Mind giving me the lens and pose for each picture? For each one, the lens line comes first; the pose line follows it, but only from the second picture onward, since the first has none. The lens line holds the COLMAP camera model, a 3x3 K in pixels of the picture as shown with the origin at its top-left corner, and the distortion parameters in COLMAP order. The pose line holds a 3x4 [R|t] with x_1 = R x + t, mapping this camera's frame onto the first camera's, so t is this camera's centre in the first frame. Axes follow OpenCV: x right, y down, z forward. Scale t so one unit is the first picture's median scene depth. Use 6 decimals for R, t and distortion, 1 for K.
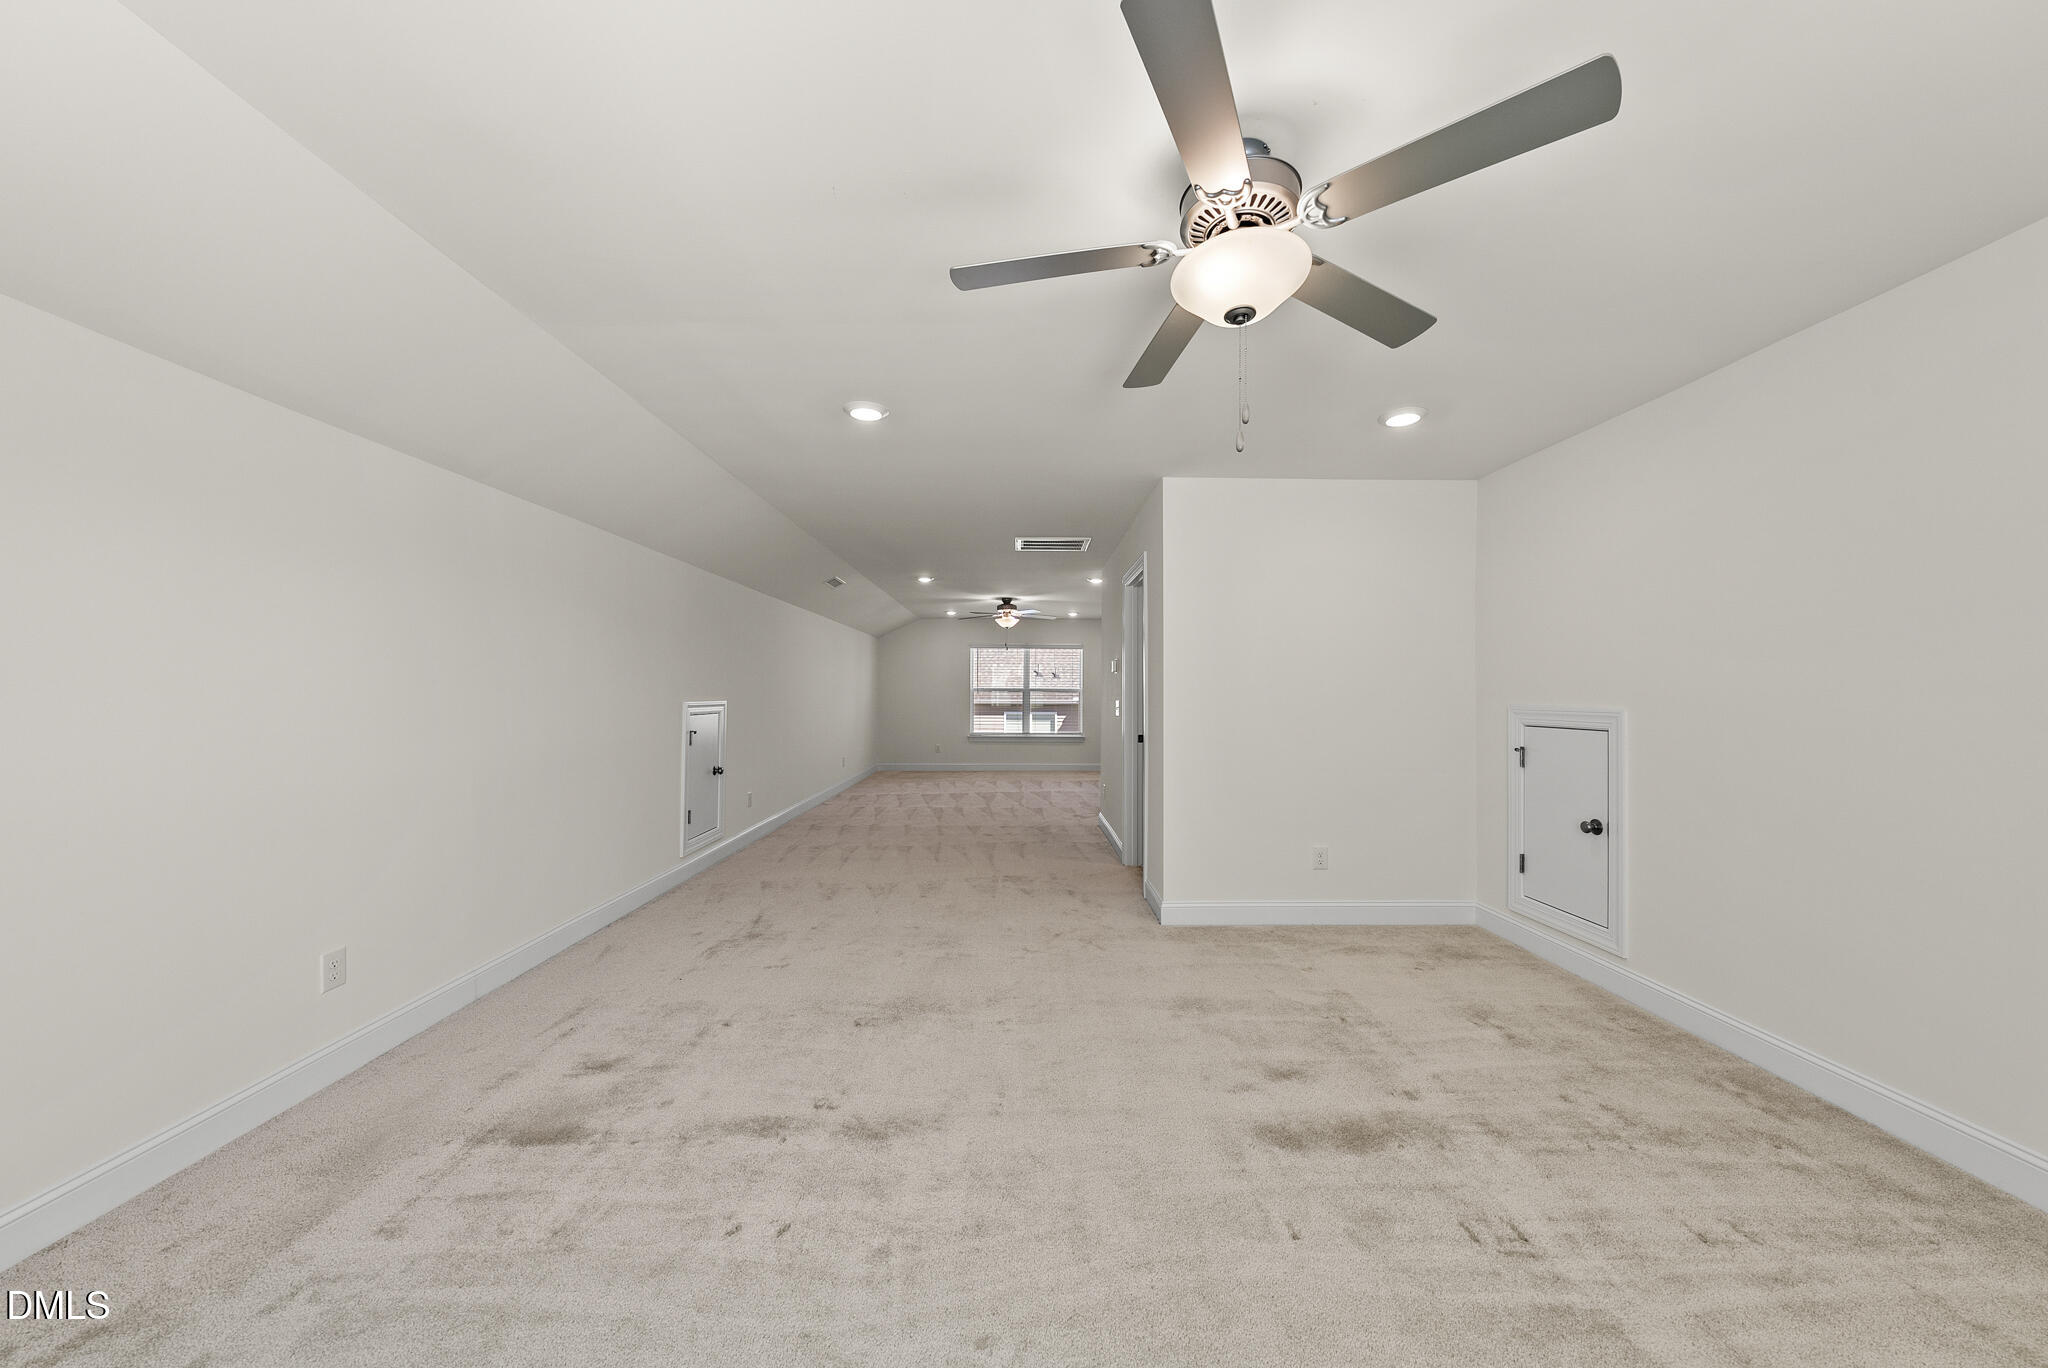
lens RADIAL K [[696.0, 0, 1025.7], [0, 696.0, 685.2], [0, 0, 1]] dist [-0.001069, -0.000124]
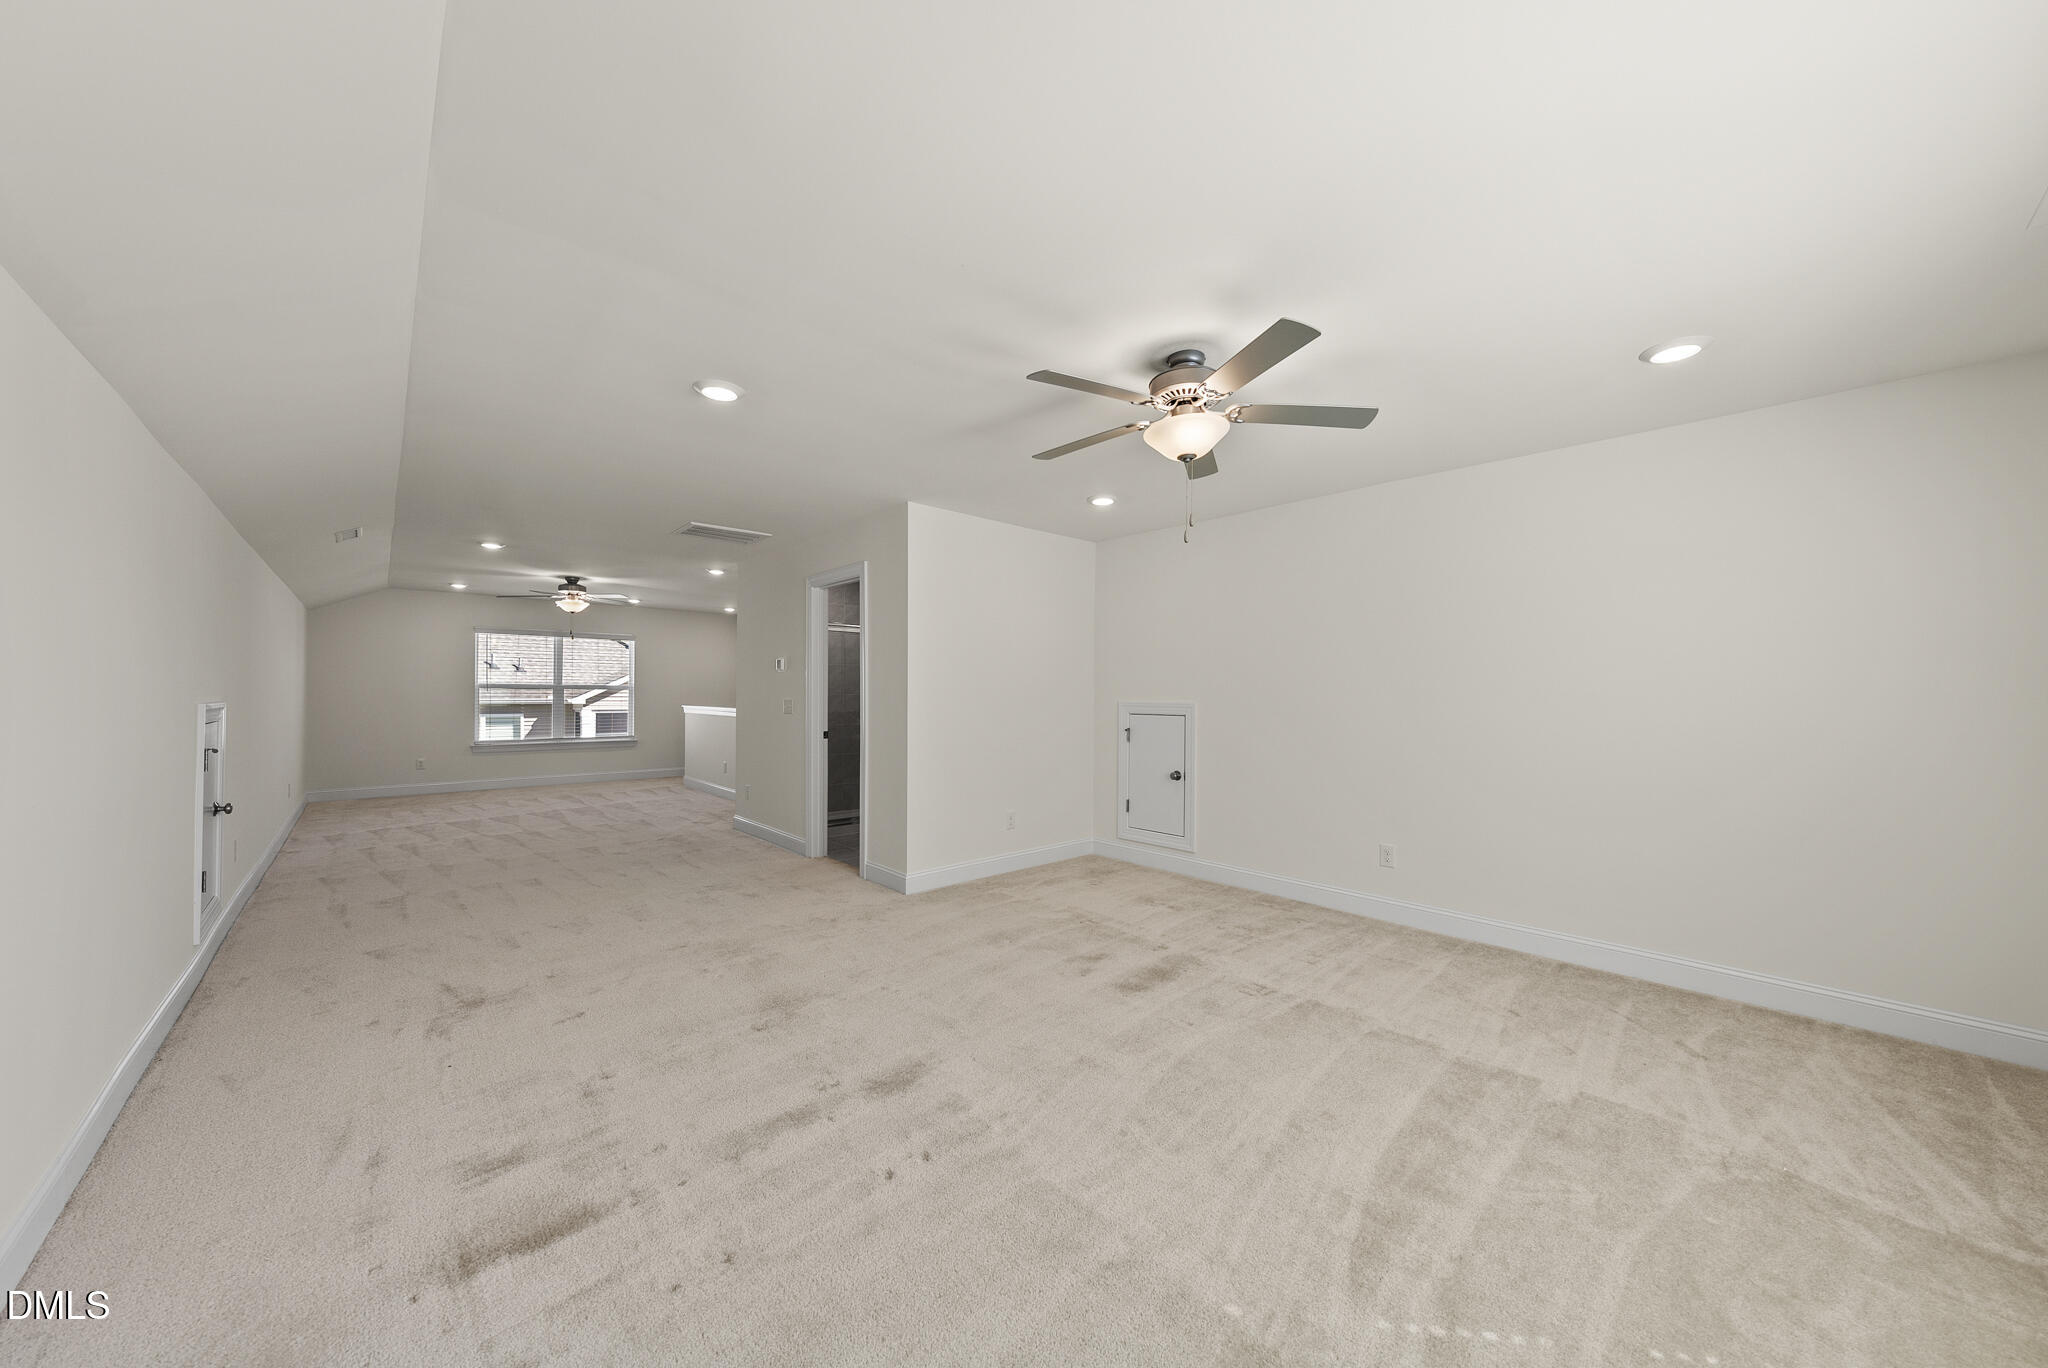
lens RADIAL K [[705.4, 0, 1021.7], [0, 705.4, 690.5], [0, 0, 1]] dist [-0.000776, -0.000187]
pose [[0.750912, 0.003841, 0.660391, -0.484159], [-0.010963, 0.999918, 0.006650, -0.000416], [-0.660311, -0.012233, 0.750892, 0.010965]]
